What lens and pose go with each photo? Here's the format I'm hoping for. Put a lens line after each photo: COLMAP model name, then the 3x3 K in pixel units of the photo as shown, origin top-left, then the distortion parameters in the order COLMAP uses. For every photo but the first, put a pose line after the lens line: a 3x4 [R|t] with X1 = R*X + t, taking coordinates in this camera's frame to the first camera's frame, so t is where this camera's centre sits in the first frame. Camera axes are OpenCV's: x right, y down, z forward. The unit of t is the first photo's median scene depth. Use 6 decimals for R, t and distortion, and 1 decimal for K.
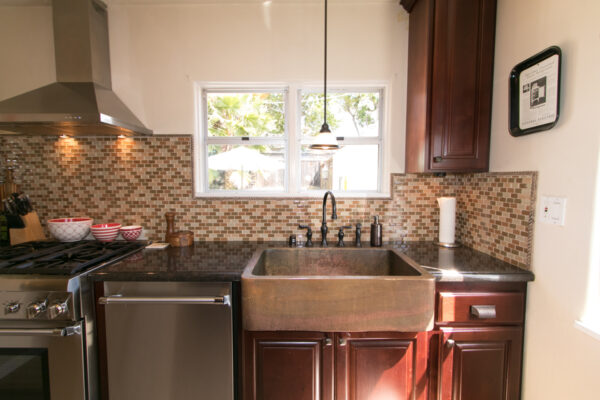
lens RADIAL K [[276.6, 0, 299.1], [0, 276.6, 198.4], [0, 0, 1]] dist [0.002147, -0.000651]
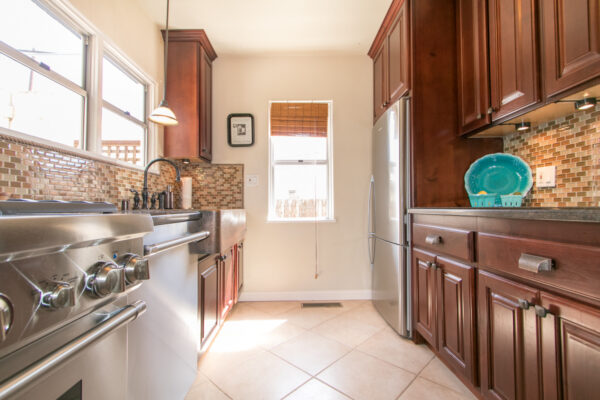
lens RADIAL K [[276.6, 0, 298.6], [0, 276.6, 200.2], [0, 0, 1]] dist [0.002147, -0.000651]
pose [[-0.032190, 0.029364, 0.999050, -1.237095], [0.071203, 0.997096, -0.027012, 0.255558], [-0.996942, 0.070266, -0.034187, 0.572152]]
